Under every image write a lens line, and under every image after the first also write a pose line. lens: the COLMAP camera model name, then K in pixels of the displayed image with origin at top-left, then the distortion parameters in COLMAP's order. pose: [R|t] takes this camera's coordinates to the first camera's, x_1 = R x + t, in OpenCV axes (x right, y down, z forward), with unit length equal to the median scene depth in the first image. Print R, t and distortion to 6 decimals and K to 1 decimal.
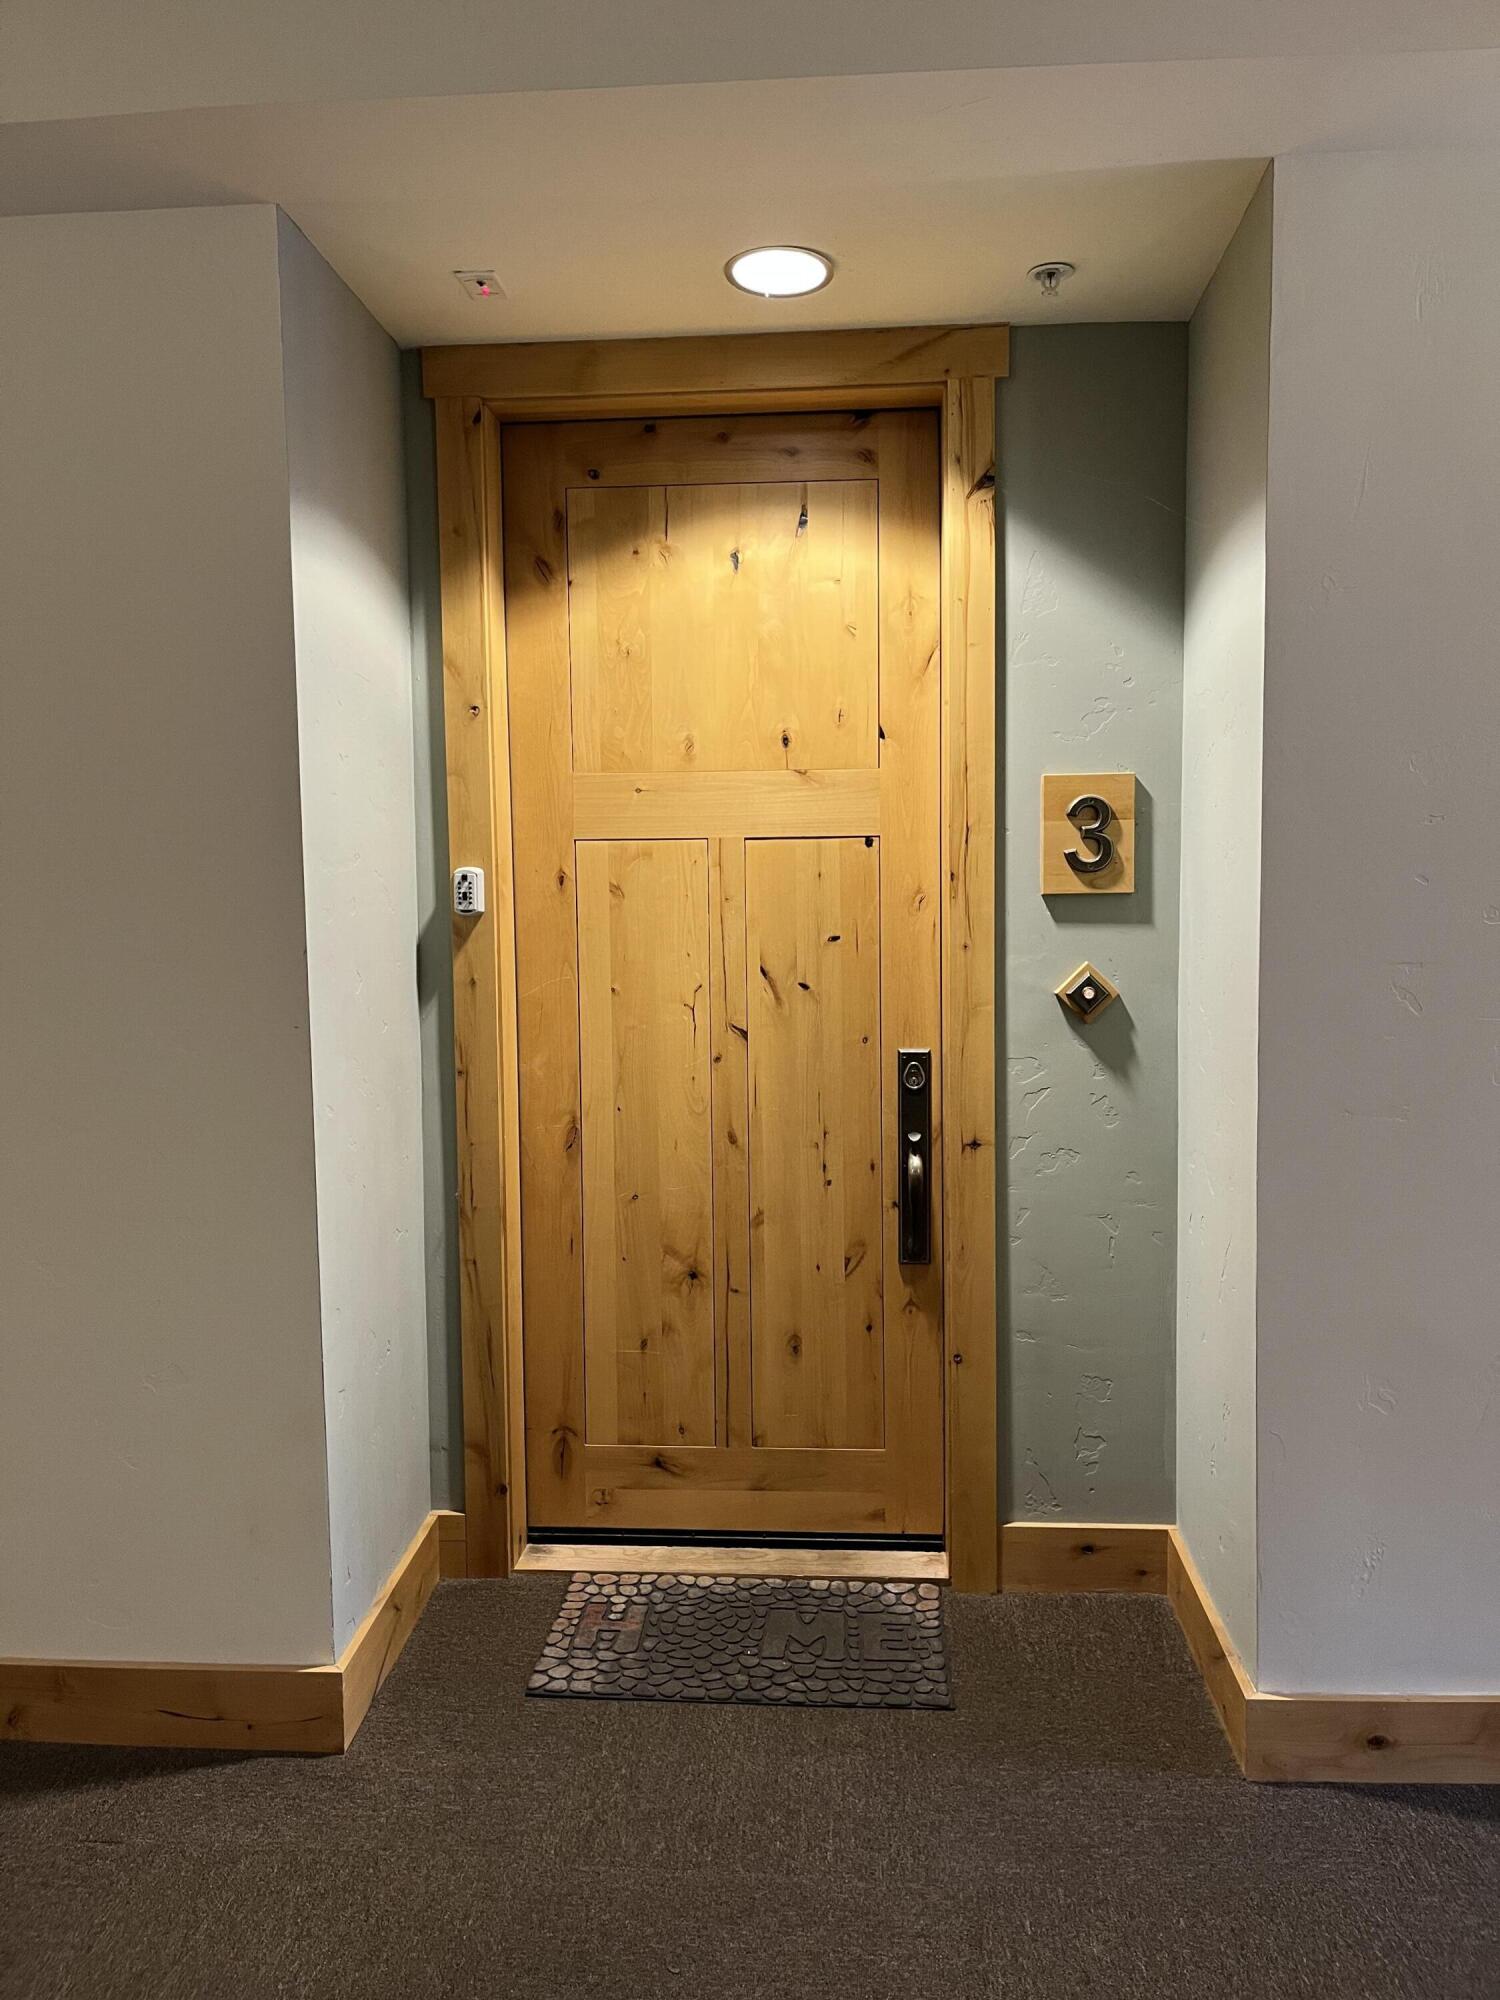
lens RADIAL K [[1517.3, 0, 759.1], [0, 1517.3, 1006.0], [0, 0, 1]] dist [0.085502, -0.112960]
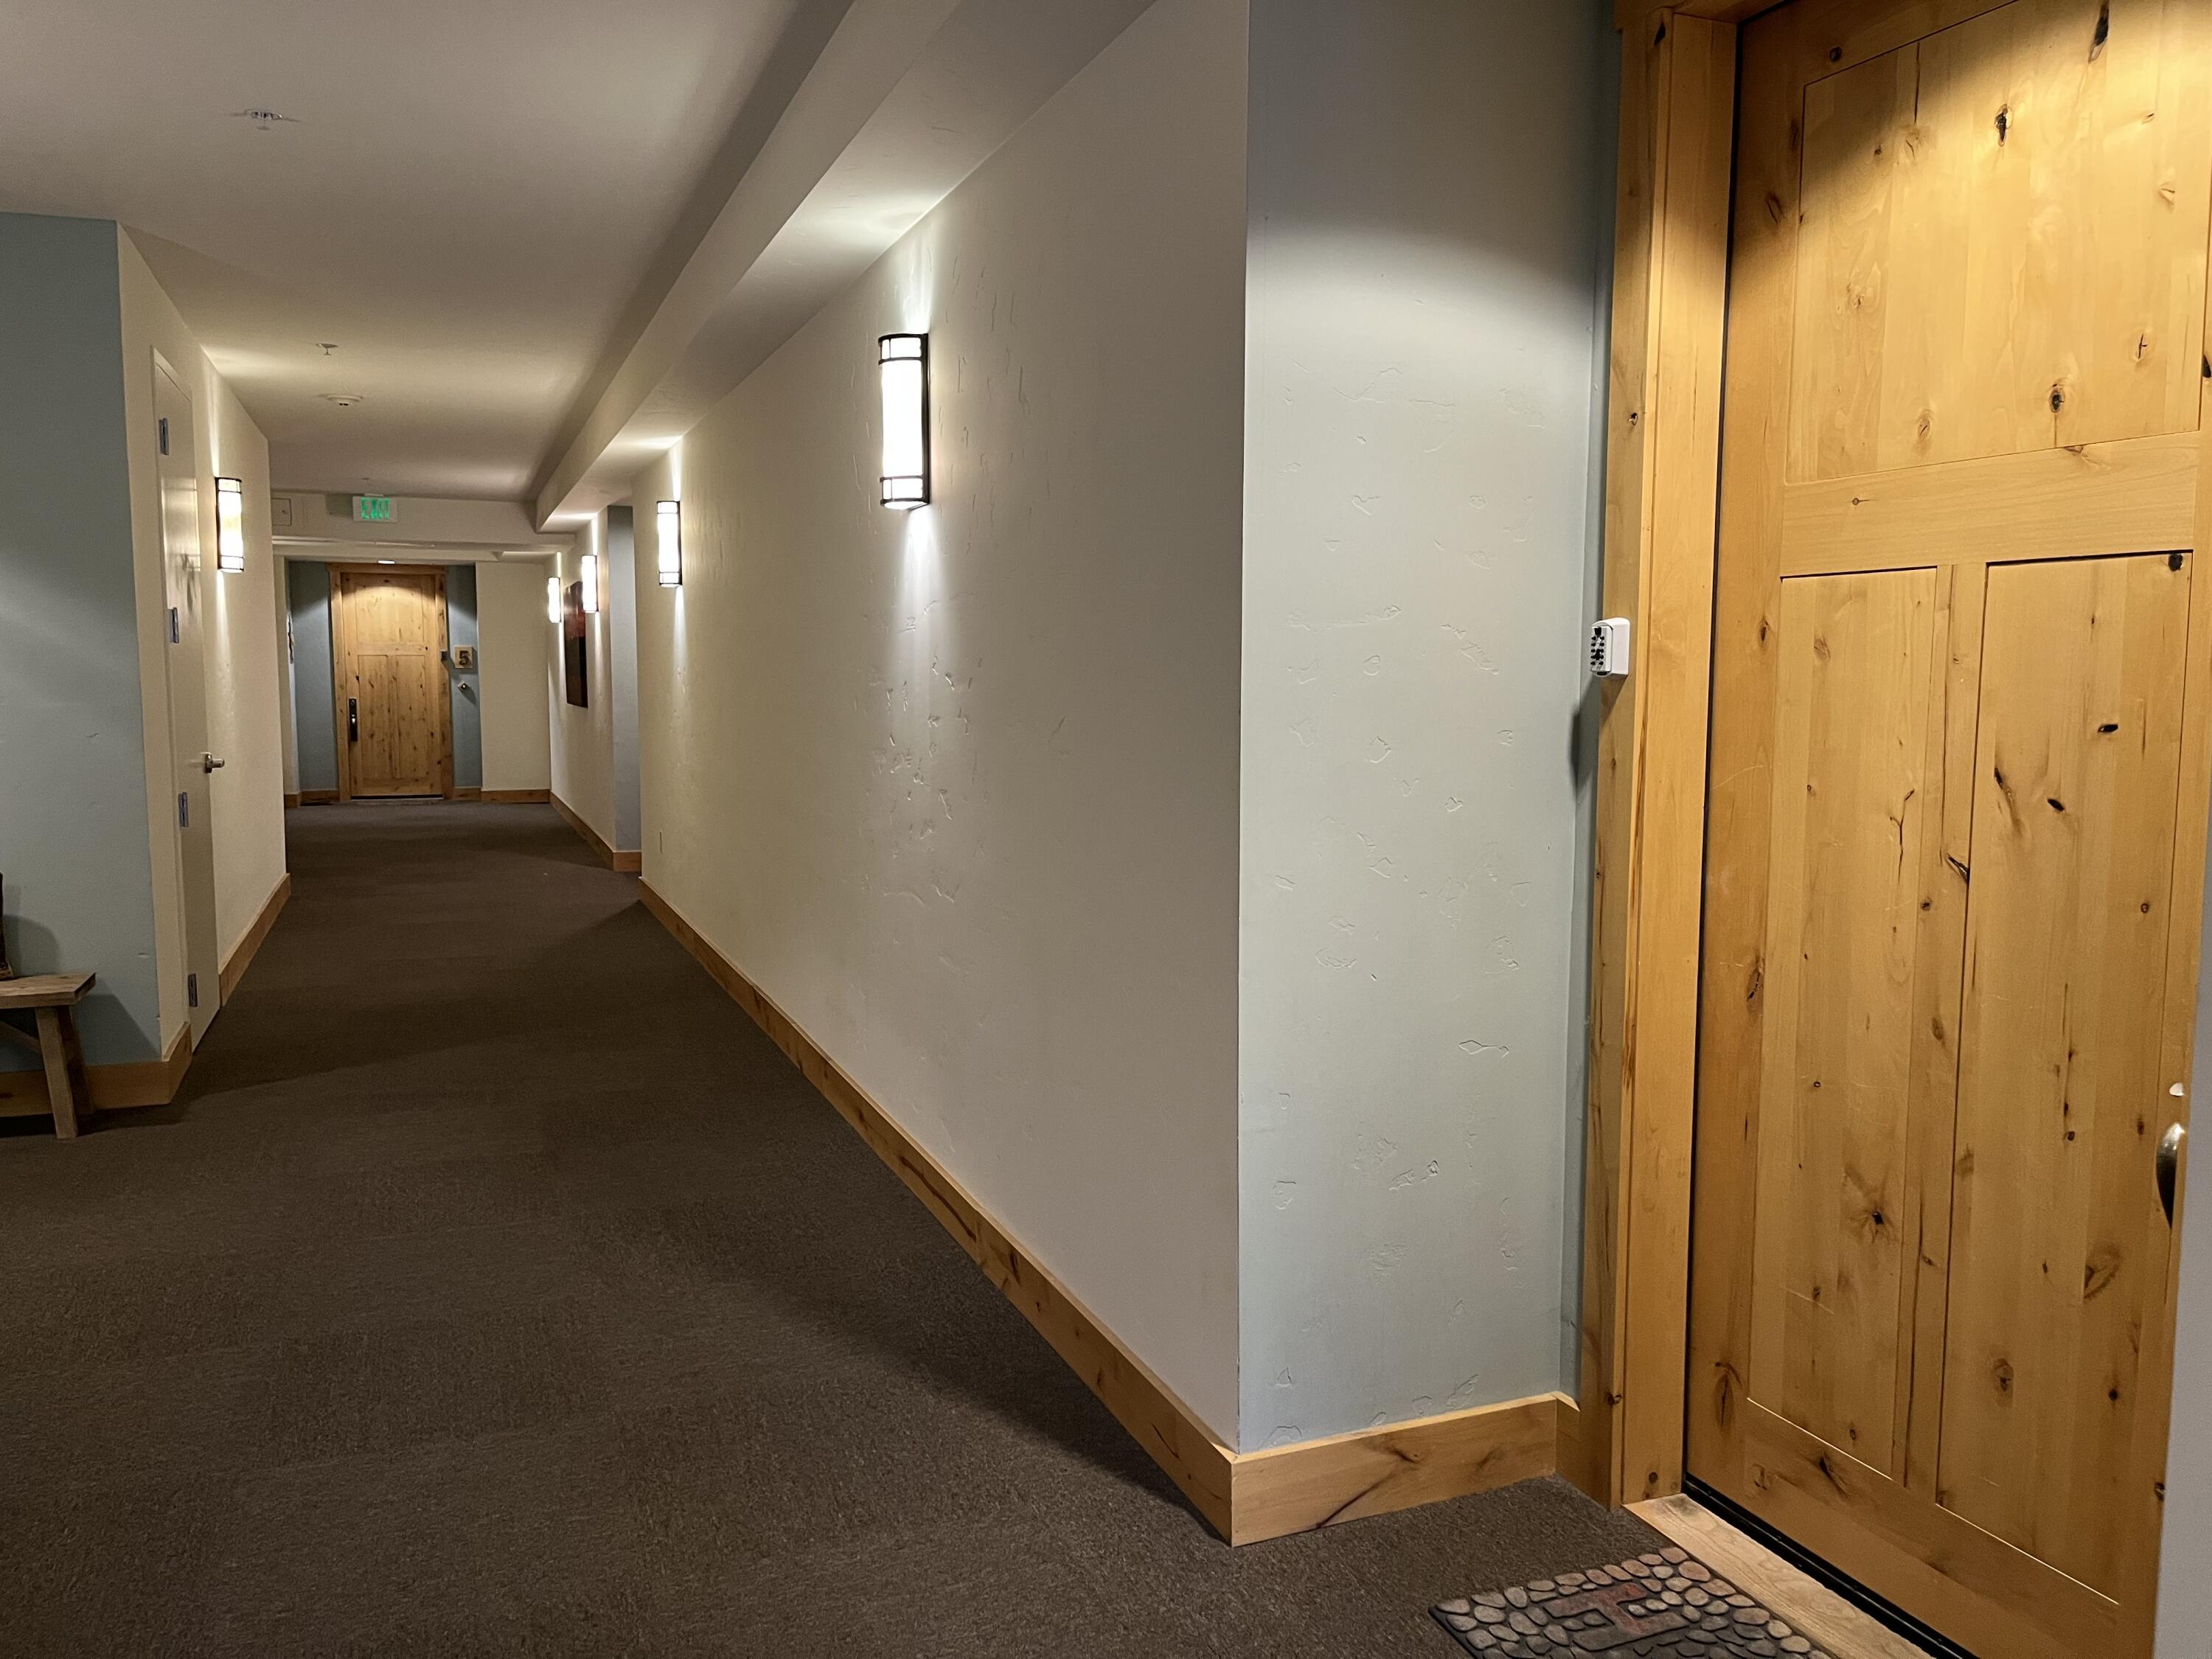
lens RADIAL K [[1678.1, 0, 1091.5], [0, 1678.1, 834.9], [0, 0, 1]] dist [0.085502, -0.112960]
pose [[0.426992, 0.101484, -0.898542, 0.479000], [-0.074512, 0.994252, 0.076885, -0.024948], [0.901180, 0.034123, 0.432100, 0.359140]]
